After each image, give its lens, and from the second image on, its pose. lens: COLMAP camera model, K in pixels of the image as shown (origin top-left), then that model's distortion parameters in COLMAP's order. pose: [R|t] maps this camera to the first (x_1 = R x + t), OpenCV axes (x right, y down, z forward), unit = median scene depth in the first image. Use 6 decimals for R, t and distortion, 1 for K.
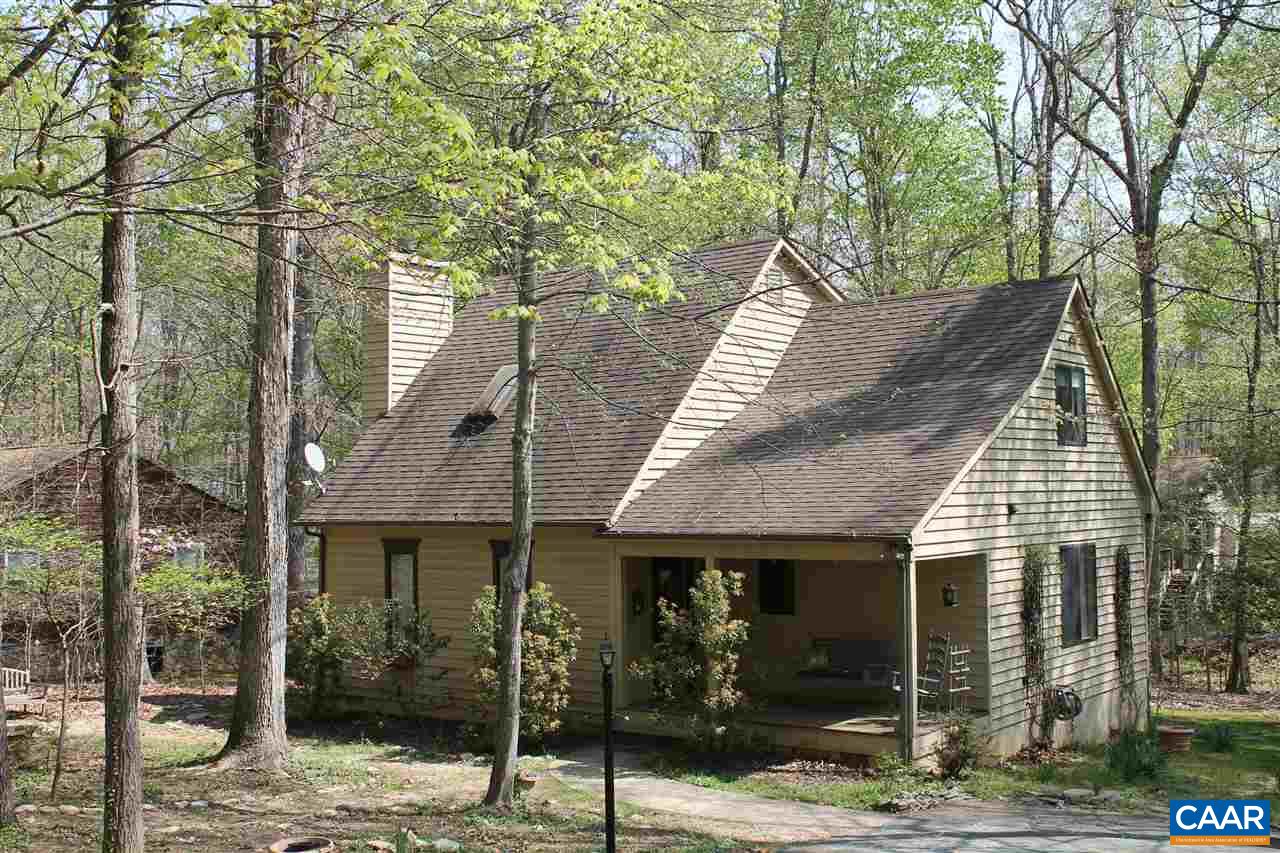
lens RADIAL K [[1393.5, 0, 639.7], [0, 1393.5, 424.5], [0, 0, 1]] dist [-0.084021, 0.000000]
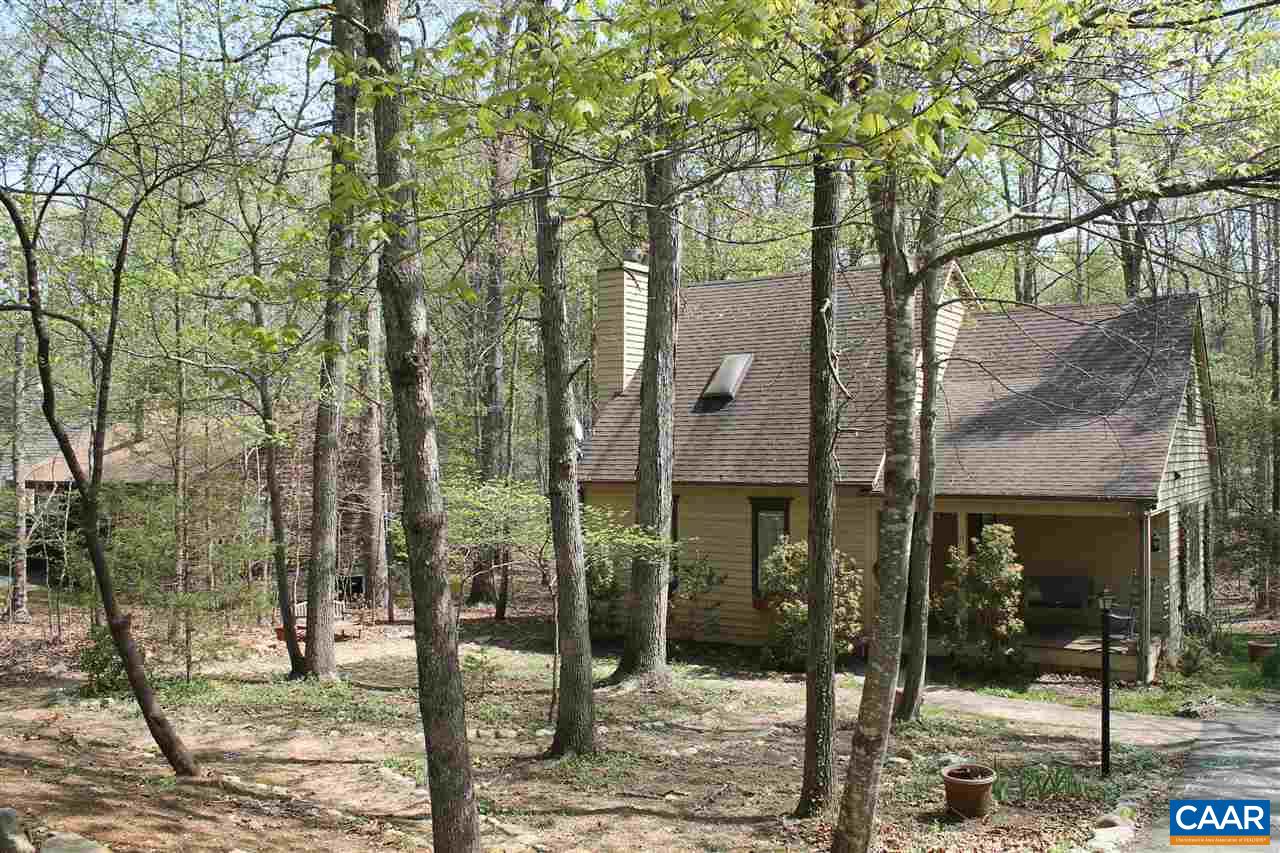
lens RADIAL K [[1065.7, 0, 634.3], [0, 1065.7, 426.5], [0, 0, 1]] dist [-0.146310, 0.106609]
pose [[0.998798, 0.010047, 0.047975, -0.278285], [-0.011257, 0.999624, 0.025020, -0.001857], [-0.047706, -0.025530, 0.998535, 0.072253]]
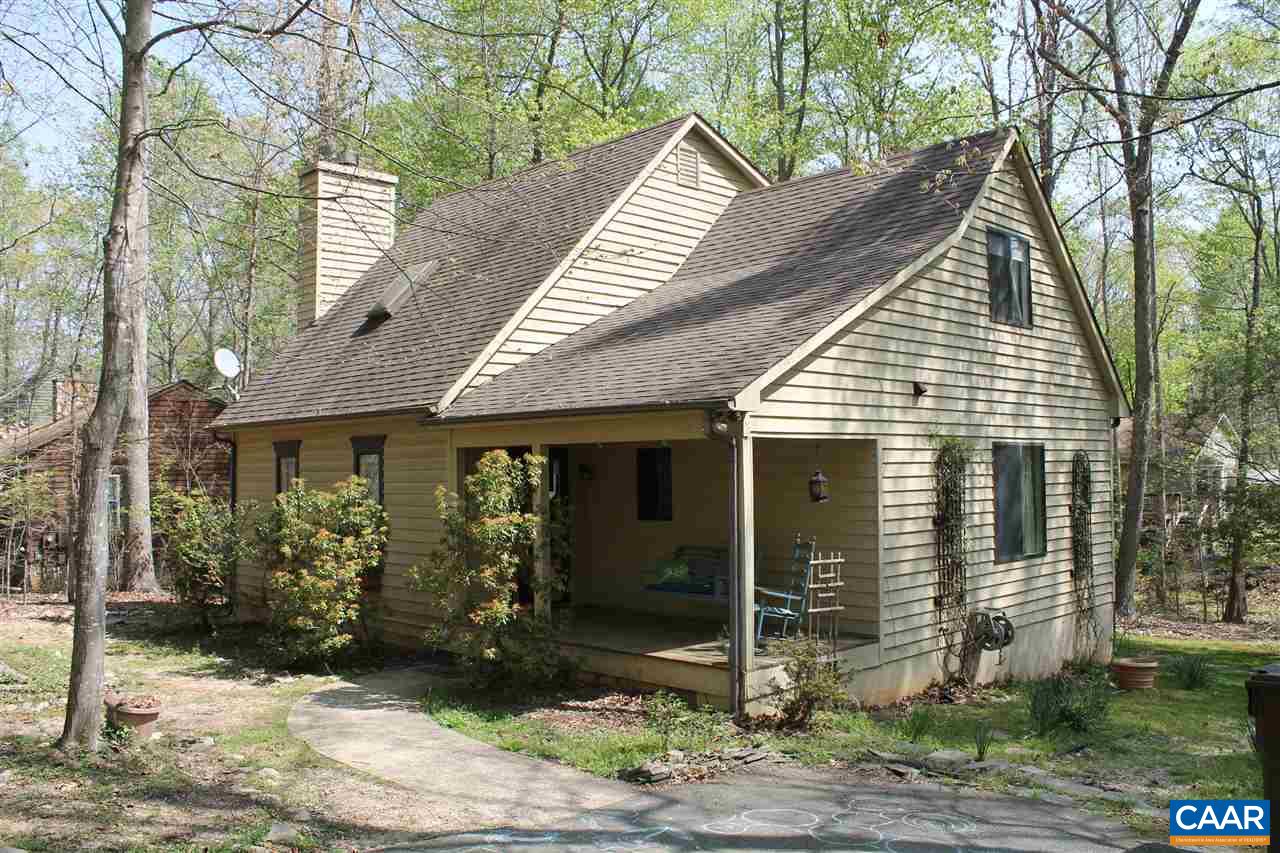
lens RADIAL K [[1065.7, 0, 643.0], [0, 1065.7, 428.5], [0, 0, 1]] dist [-0.146310, 0.106609]
pose [[0.992268, -0.002576, -0.124085, 0.184231], [0.004478, 0.999877, 0.015052, 0.073791], [0.124031, -0.015491, 0.992157, 0.366149]]
